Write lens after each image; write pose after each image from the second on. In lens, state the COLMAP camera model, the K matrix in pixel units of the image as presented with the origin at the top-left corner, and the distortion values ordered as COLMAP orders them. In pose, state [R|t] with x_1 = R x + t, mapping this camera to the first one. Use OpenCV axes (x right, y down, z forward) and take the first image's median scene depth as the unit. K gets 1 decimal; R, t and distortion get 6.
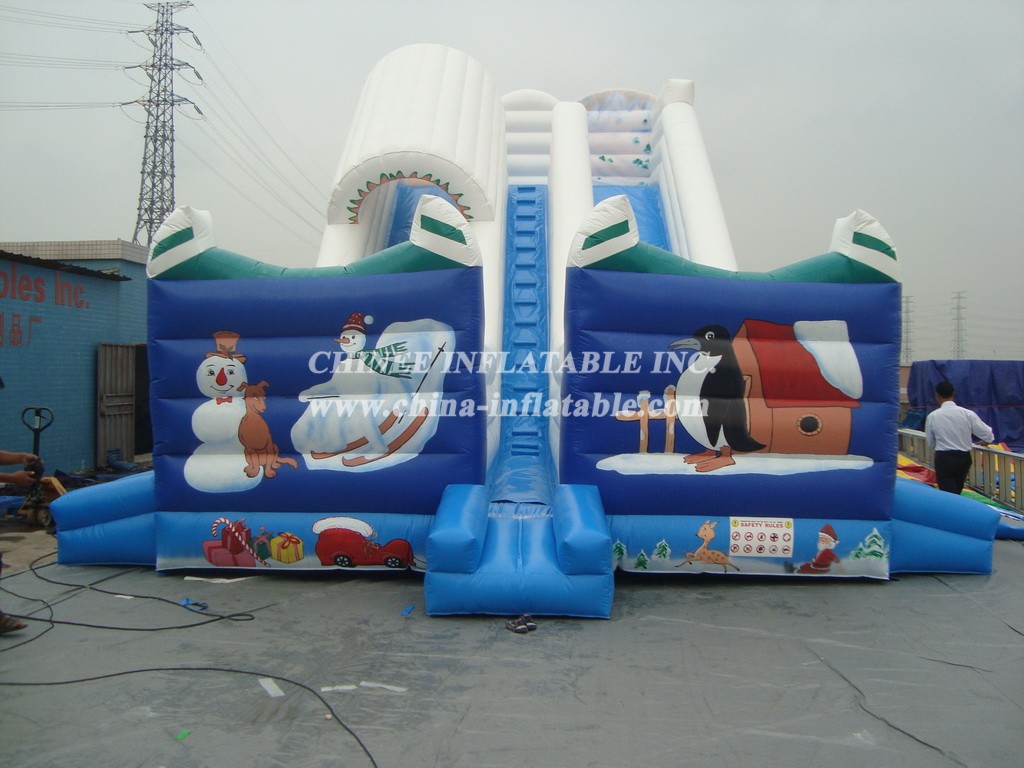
lens RADIAL K [[983.5, 0, 515.1], [0, 983.5, 353.4], [0, 0, 1]] dist [-0.195792, 0.186090]
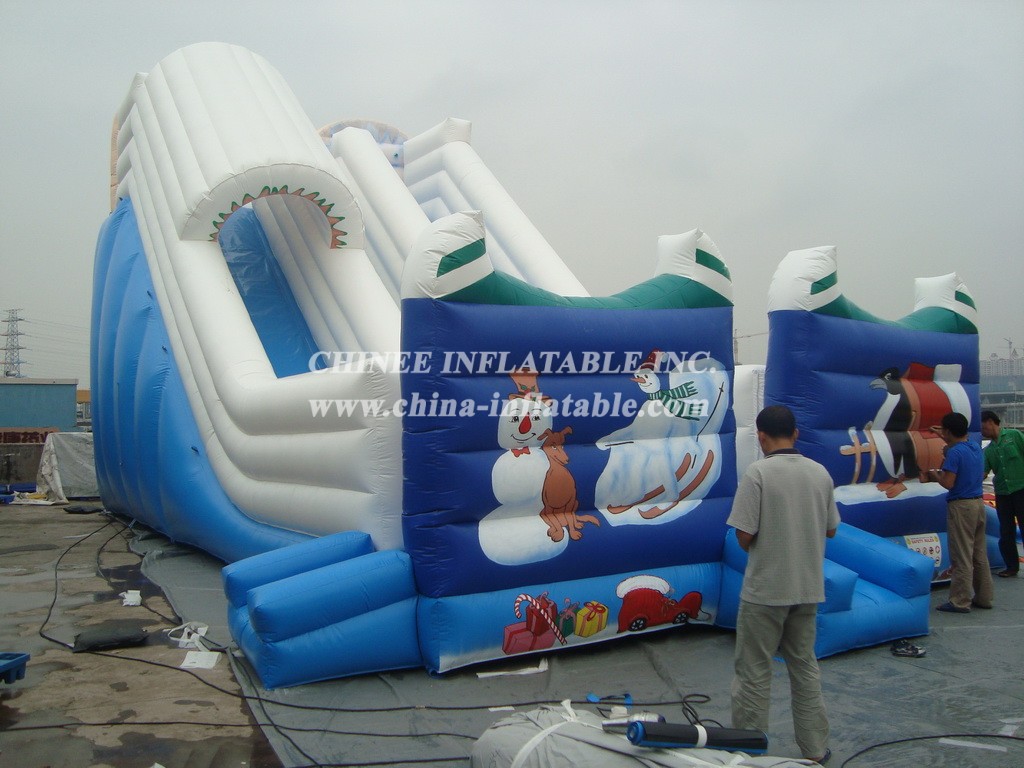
lens RADIAL K [[983.5, 0, 515.1], [0, 983.5, 353.4], [0, 0, 1]] dist [-0.195792, 0.186090]
pose [[0.845203, 0.018452, 0.534126, -0.760281], [0.002872, 0.999233, -0.039064, -0.002711], [-0.534437, 0.034551, 0.844502, 0.295311]]
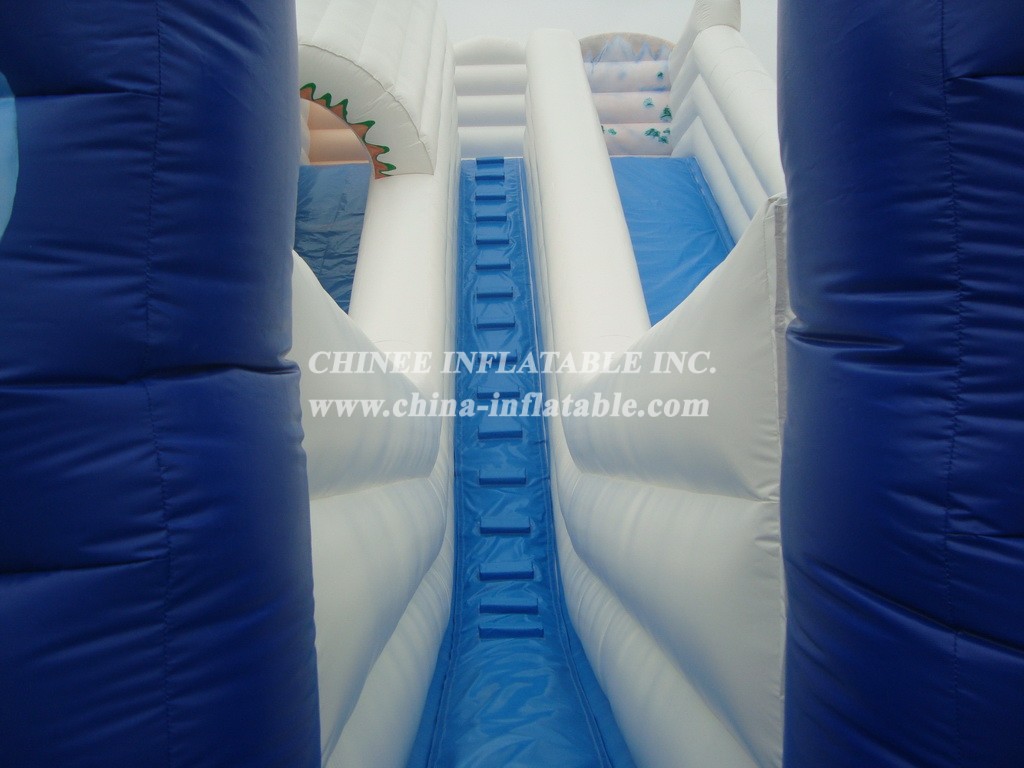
lens RADIAL K [[983.5, 0, 515.1], [0, 983.5, 353.4], [0, 0, 1]] dist [-0.195792, 0.186090]
pose [[0.998745, -0.034485, 0.036310, 0.001518], [0.037529, 0.995520, -0.086789, 0.027238], [-0.033155, 0.088043, 0.995565, 0.874390]]
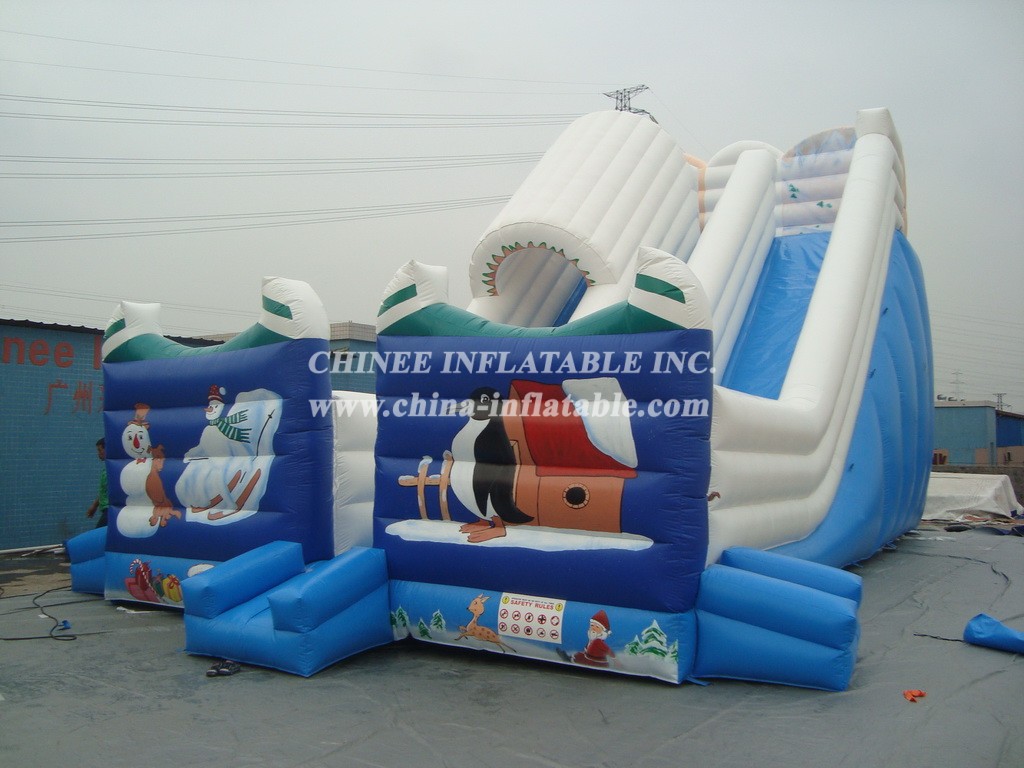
lens RADIAL K [[984.4, 0, 512.0], [0, 984.4, 384.0], [0, 0, 1]] dist [-0.185514, 0.215464]
pose [[0.874340, -0.029166, -0.484436, 0.688183], [0.010332, 0.999085, -0.041505, 0.007666], [0.485203, 0.031284, 0.873842, 0.179147]]
